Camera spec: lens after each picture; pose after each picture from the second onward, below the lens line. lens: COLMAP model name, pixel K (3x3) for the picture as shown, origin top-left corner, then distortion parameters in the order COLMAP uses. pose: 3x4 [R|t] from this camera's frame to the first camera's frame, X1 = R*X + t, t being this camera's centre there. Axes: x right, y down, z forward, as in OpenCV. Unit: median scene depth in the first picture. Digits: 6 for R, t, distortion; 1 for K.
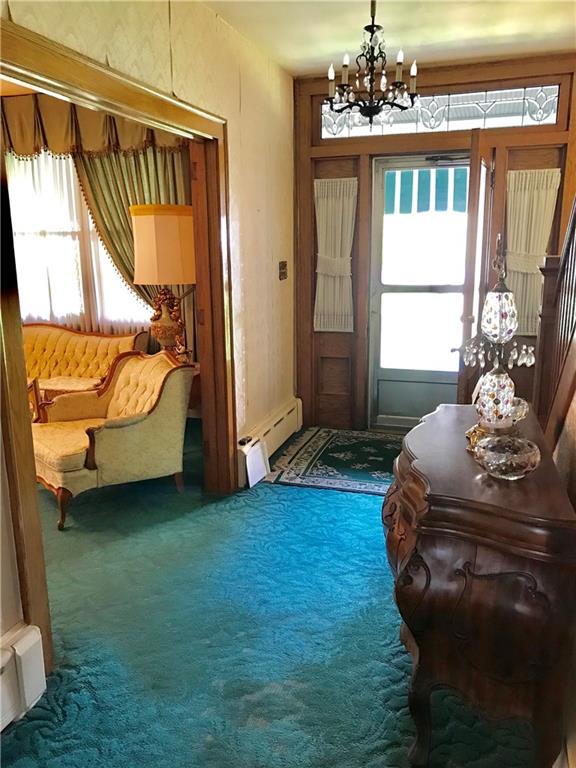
lens RADIAL K [[641.0, 0, 287.3], [0, 641.0, 386.6], [0, 0, 1]] dist [0.003002, -0.003761]
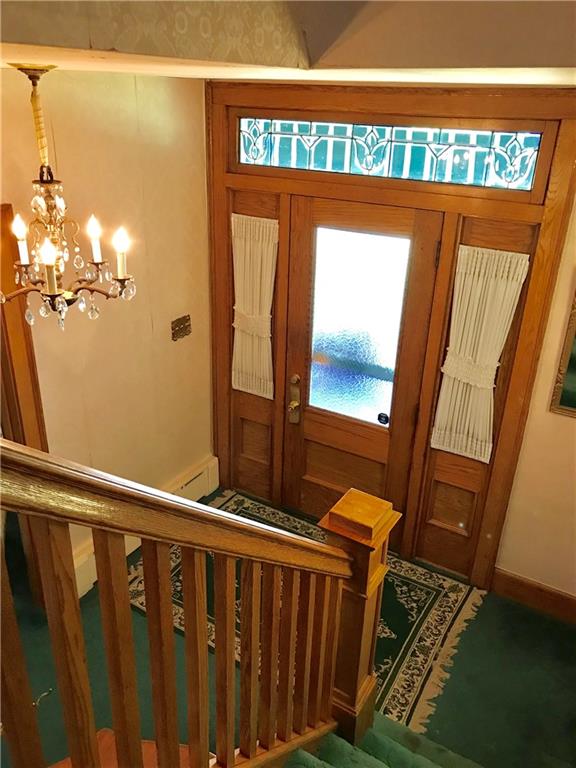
lens RADIAL K [[641.0, 0, 287.2], [0, 641.0, 382.2], [0, 0, 1]] dist [0.003002, -0.003761]
pose [[0.971571, 0.134848, -0.194589, 0.293740], [-0.094628, 0.974611, 0.202926, -0.291599], [0.217013, -0.178744, 0.959665, 0.225598]]
